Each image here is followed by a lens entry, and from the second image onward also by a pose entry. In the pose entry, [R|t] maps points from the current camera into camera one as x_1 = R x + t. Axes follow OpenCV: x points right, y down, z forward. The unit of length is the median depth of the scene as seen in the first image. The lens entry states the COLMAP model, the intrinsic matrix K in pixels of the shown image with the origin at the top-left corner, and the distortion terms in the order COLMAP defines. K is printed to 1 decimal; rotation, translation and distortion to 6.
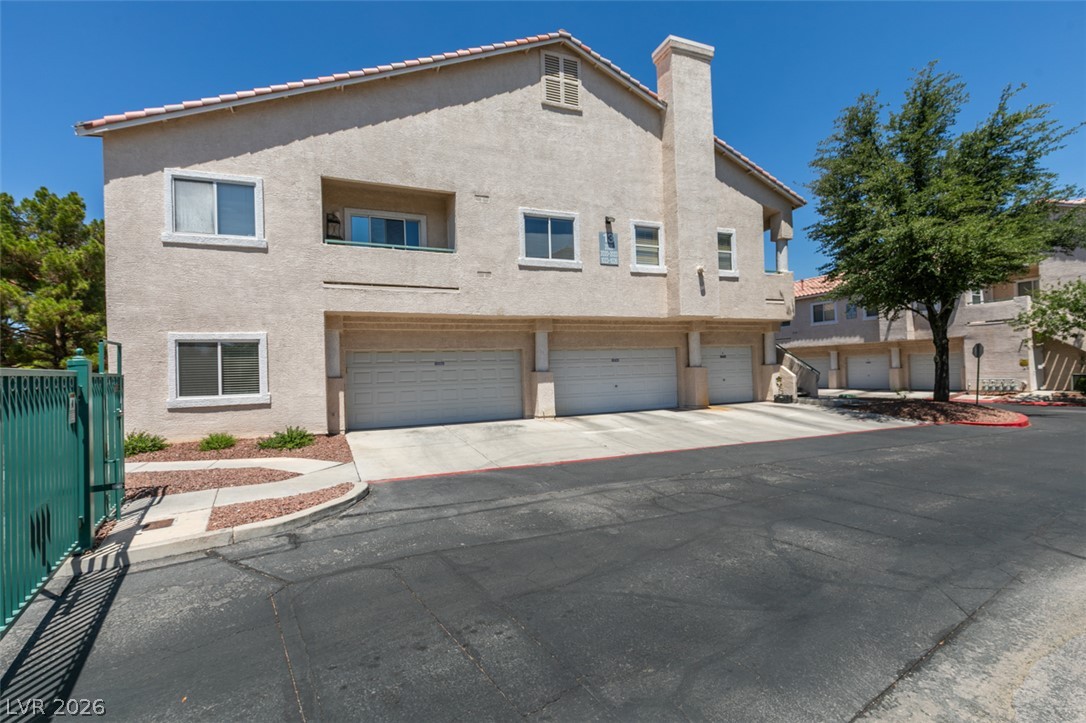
lens RADIAL K [[484.5, 0, 532.1], [0, 484.5, 367.3], [0, 0, 1]] dist [-0.002522, -0.000895]
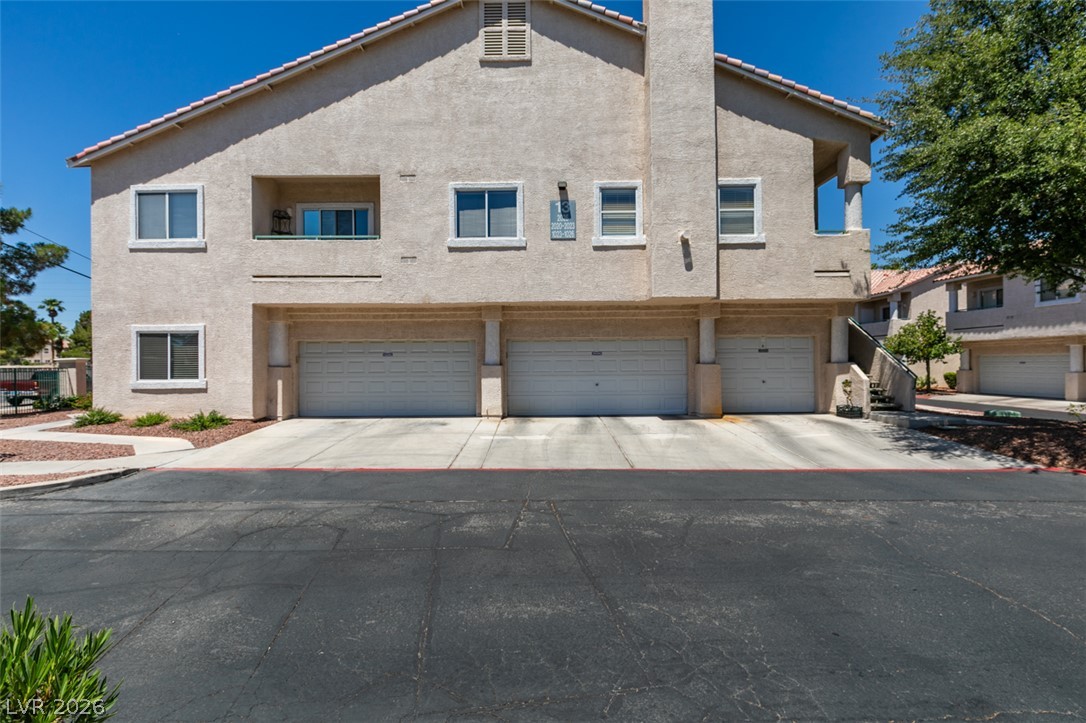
lens RADIAL K [[495.2, 0, 540.8], [0, 495.2, 366.5], [0, 0, 1]] dist [-0.003580, -0.000113]
pose [[0.921156, 0.024649, -0.388412, 0.485832], [-0.017208, 0.999596, 0.022624, -0.011629], [0.388813, -0.014157, 0.921208, 0.206708]]
